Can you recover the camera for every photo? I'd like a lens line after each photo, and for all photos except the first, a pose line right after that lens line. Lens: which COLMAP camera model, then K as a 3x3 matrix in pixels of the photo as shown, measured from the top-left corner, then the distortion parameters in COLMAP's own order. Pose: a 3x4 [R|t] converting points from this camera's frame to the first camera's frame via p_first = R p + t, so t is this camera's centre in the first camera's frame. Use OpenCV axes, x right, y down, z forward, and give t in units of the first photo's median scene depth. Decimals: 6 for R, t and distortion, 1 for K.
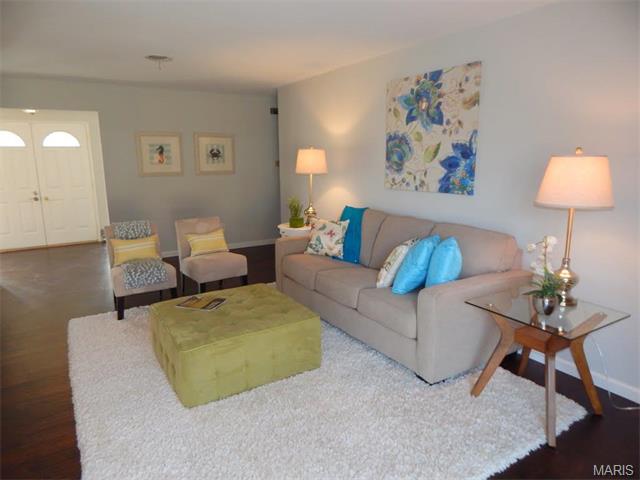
lens RADIAL K [[424.8, 0, 323.1], [0, 424.8, 241.4], [0, 0, 1]] dist [-0.006869, 0.000132]
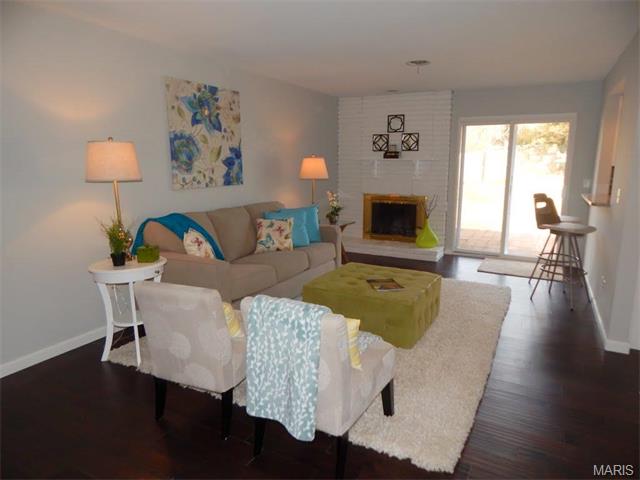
lens RADIAL K [[424.8, 0, 323.1], [0, 424.8, 241.4], [0, 0, 1]] dist [-0.006869, 0.000132]
pose [[-0.487150, -0.152501, 0.859900, -0.959118], [0.175822, 0.947348, 0.267616, -0.241000], [-0.855436, 0.281558, -0.434688, 1.327902]]
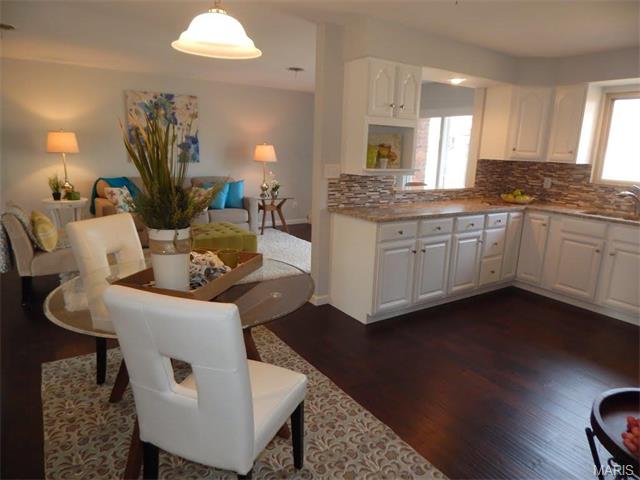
lens RADIAL K [[424.8, 0, 323.1], [0, 424.8, 241.4], [0, 0, 1]] dist [-0.006869, 0.000132]
pose [[-0.030866, -0.205795, 0.978108, -1.572002], [0.168922, 0.963424, 0.208036, -0.062474], [-0.985146, 0.171645, 0.005027, 0.438206]]
